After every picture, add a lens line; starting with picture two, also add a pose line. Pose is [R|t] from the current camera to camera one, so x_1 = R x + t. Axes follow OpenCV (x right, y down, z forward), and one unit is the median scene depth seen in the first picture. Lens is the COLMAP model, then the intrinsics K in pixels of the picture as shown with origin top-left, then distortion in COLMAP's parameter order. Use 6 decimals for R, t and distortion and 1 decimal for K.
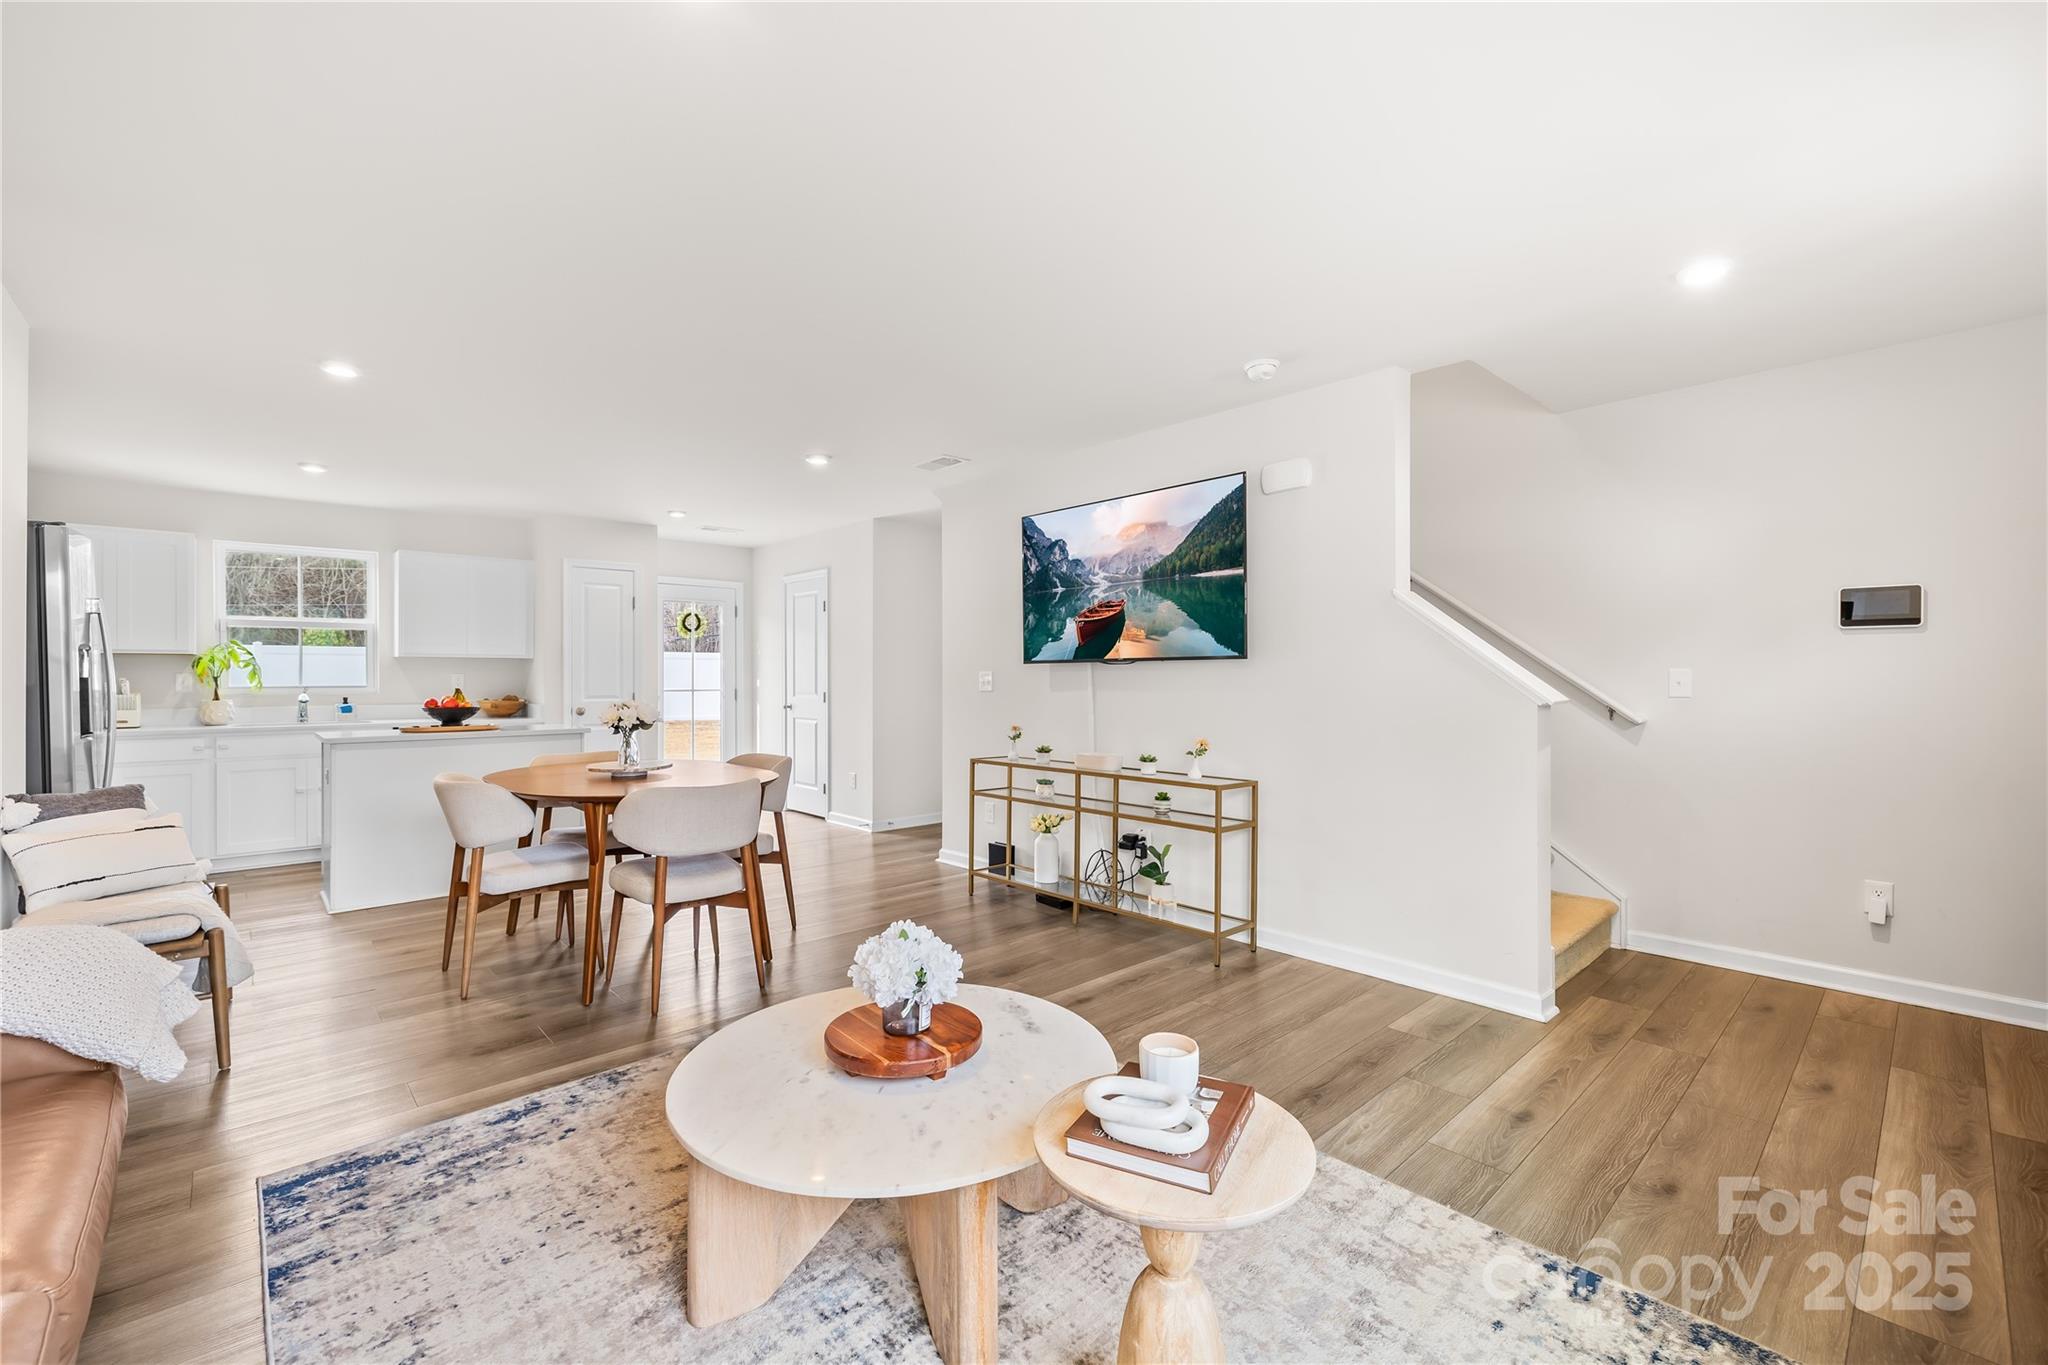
lens RADIAL K [[869.6, 0, 1020.2], [0, 869.6, 687.8], [0, 0, 1]] dist [-0.002827, 0.000115]
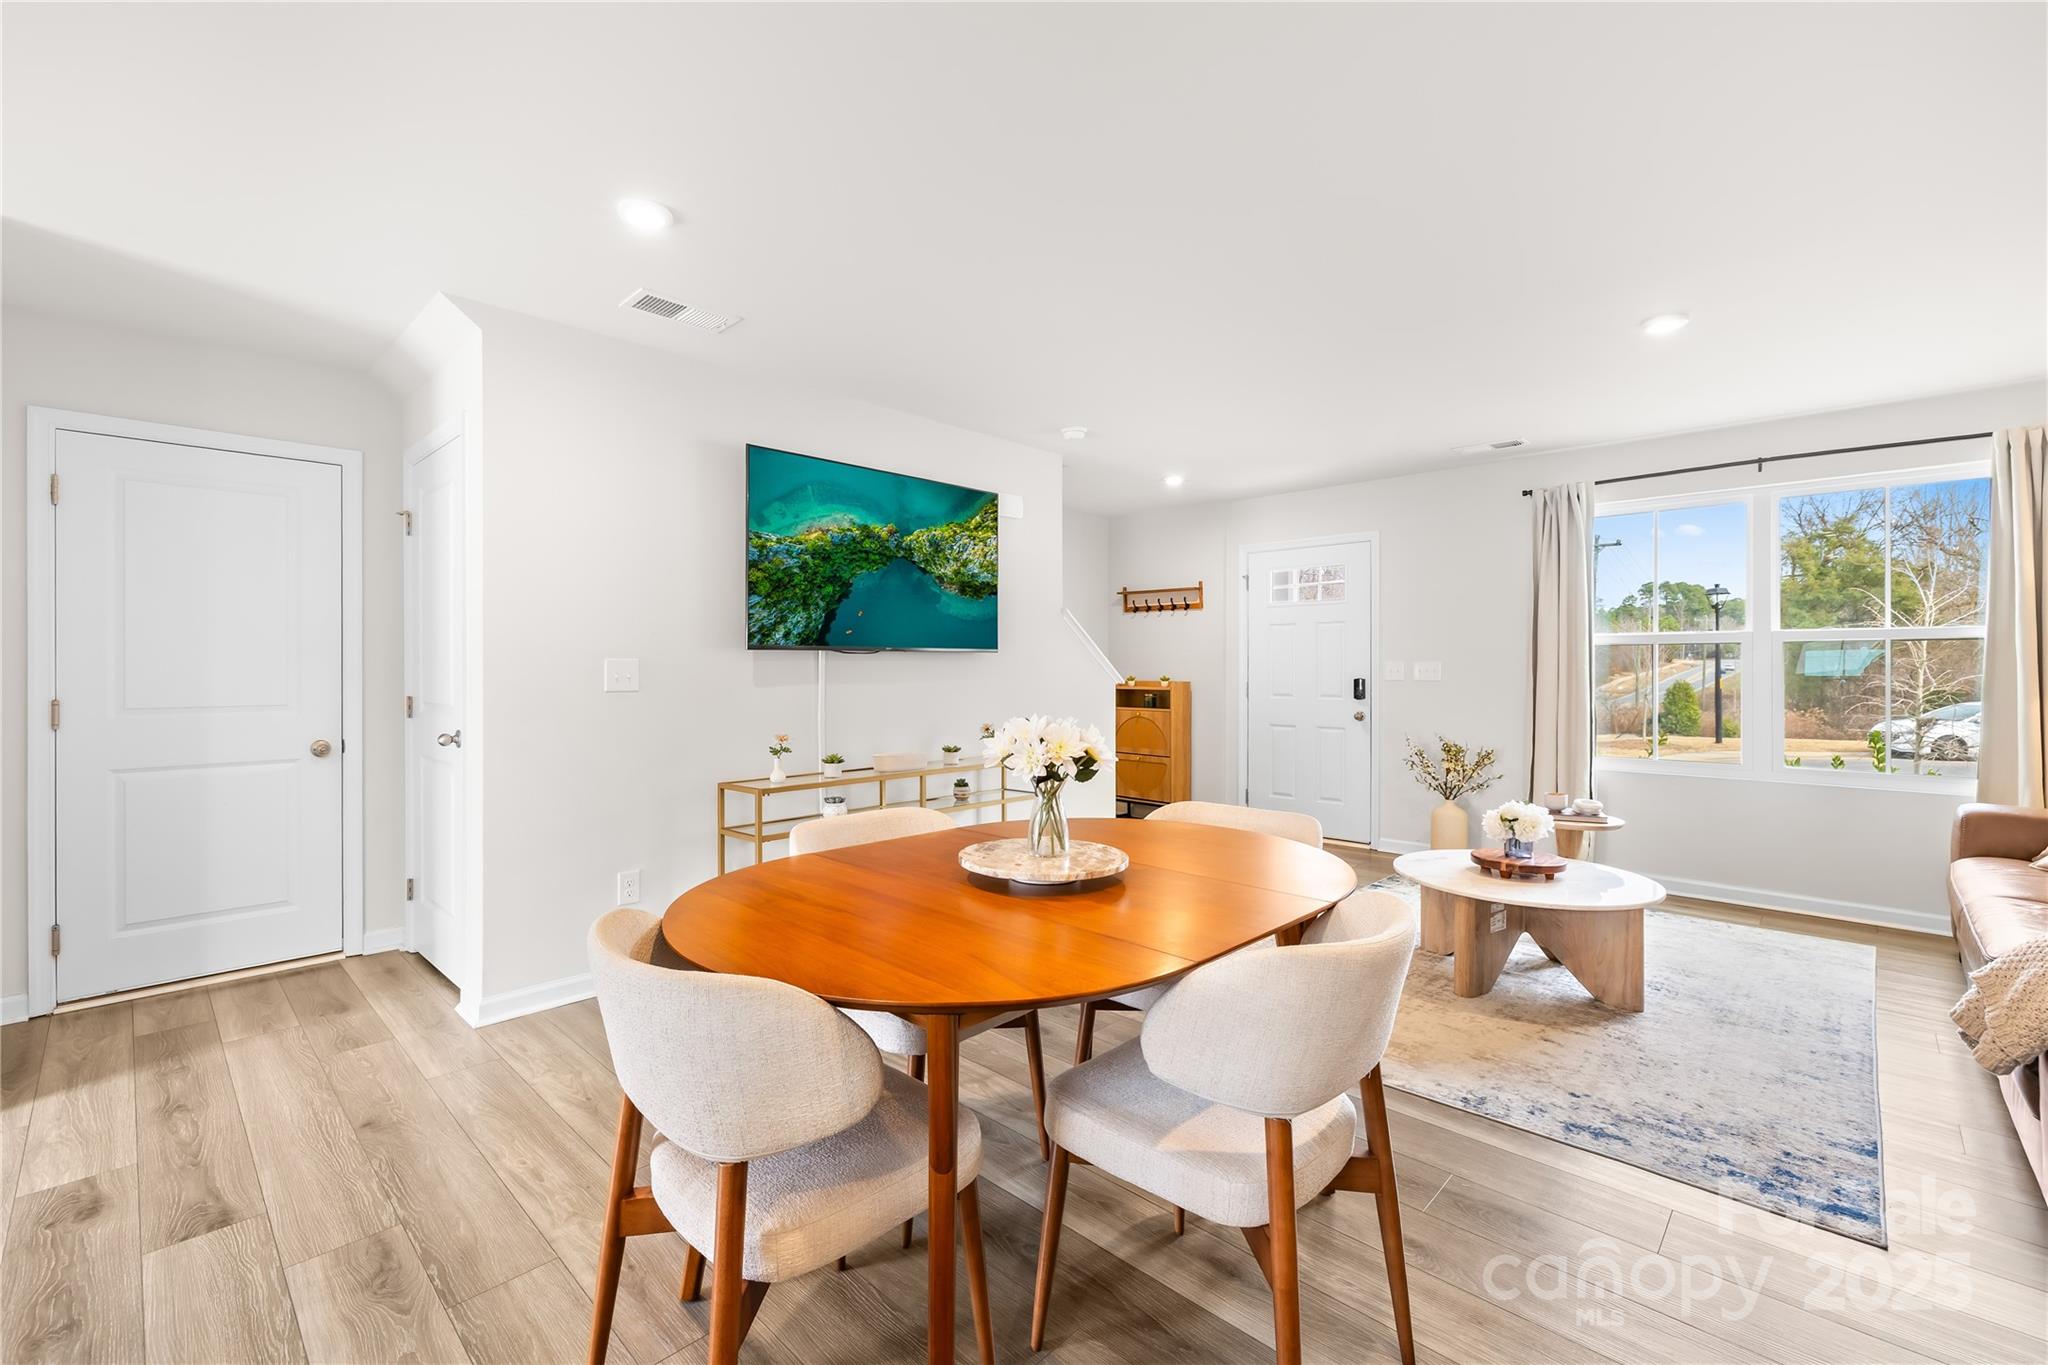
lens RADIAL K [[869.6, 0, 1013.6], [0, 869.6, 664.9], [0, 0, 1]] dist [-0.002827, 0.000115]
pose [[-0.060406, 0.005579, 0.998158, -1.614075], [0.009138, 0.999946, -0.005036, -0.020850], [-0.998132, 0.008817, -0.060454, 1.826845]]
